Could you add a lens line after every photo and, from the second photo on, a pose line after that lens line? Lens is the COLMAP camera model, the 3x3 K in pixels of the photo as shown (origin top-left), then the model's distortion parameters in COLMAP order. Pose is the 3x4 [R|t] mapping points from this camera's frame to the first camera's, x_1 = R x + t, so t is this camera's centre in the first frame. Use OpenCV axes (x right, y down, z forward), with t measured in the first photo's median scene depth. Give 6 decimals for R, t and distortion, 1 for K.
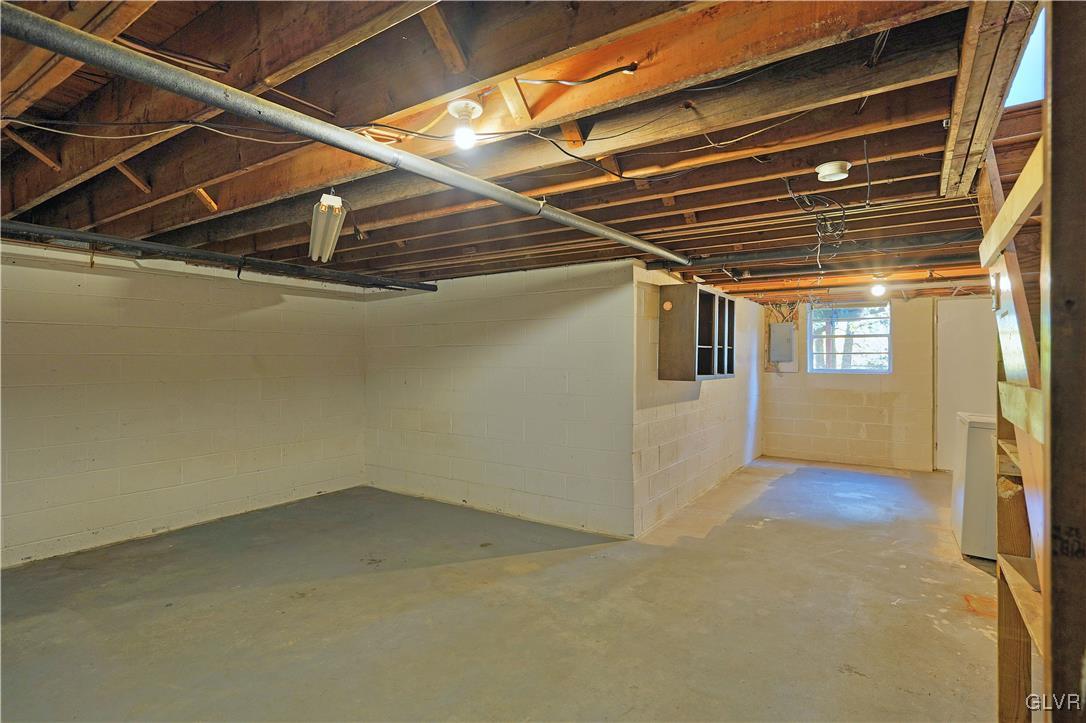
lens RADIAL K [[546.6, 0, 540.2], [0, 546.6, 360.6], [0, 0, 1]] dist [0.003618, -0.000339]
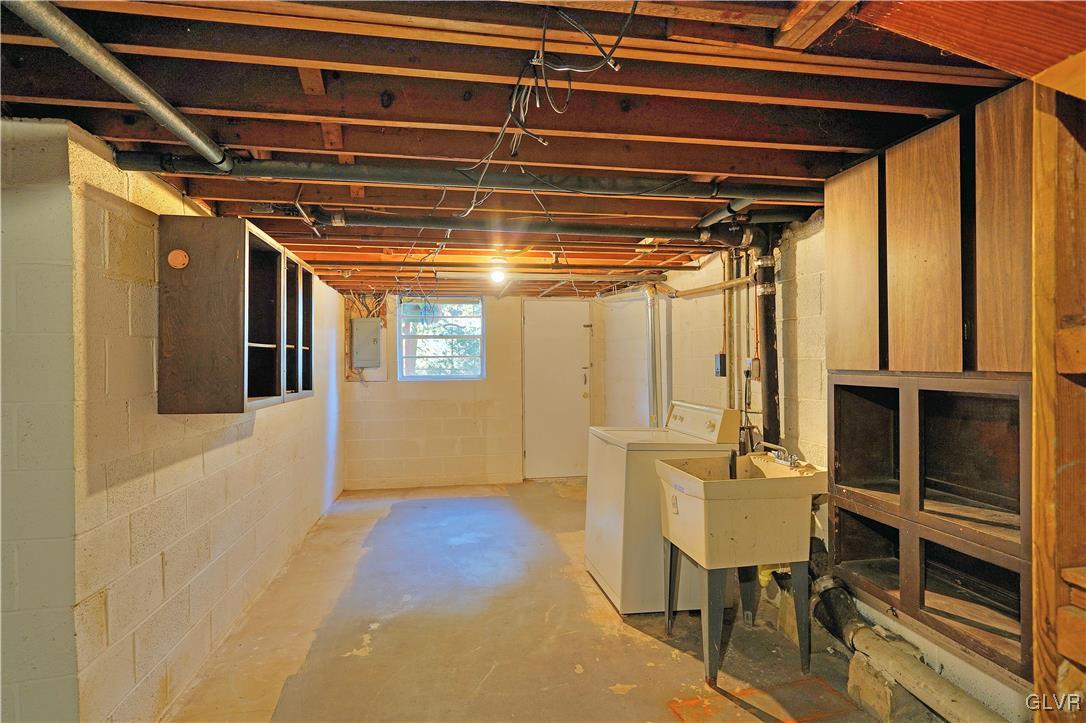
lens RADIAL K [[546.6, 0, 538.5], [0, 546.6, 362.3], [0, 0, 1]] dist [0.003618, -0.000339]
pose [[0.722885, -0.010804, 0.690884, 0.114249], [0.014029, 0.999901, 0.000958, -0.004903], [-0.690826, 0.009000, 0.722965, 0.385942]]
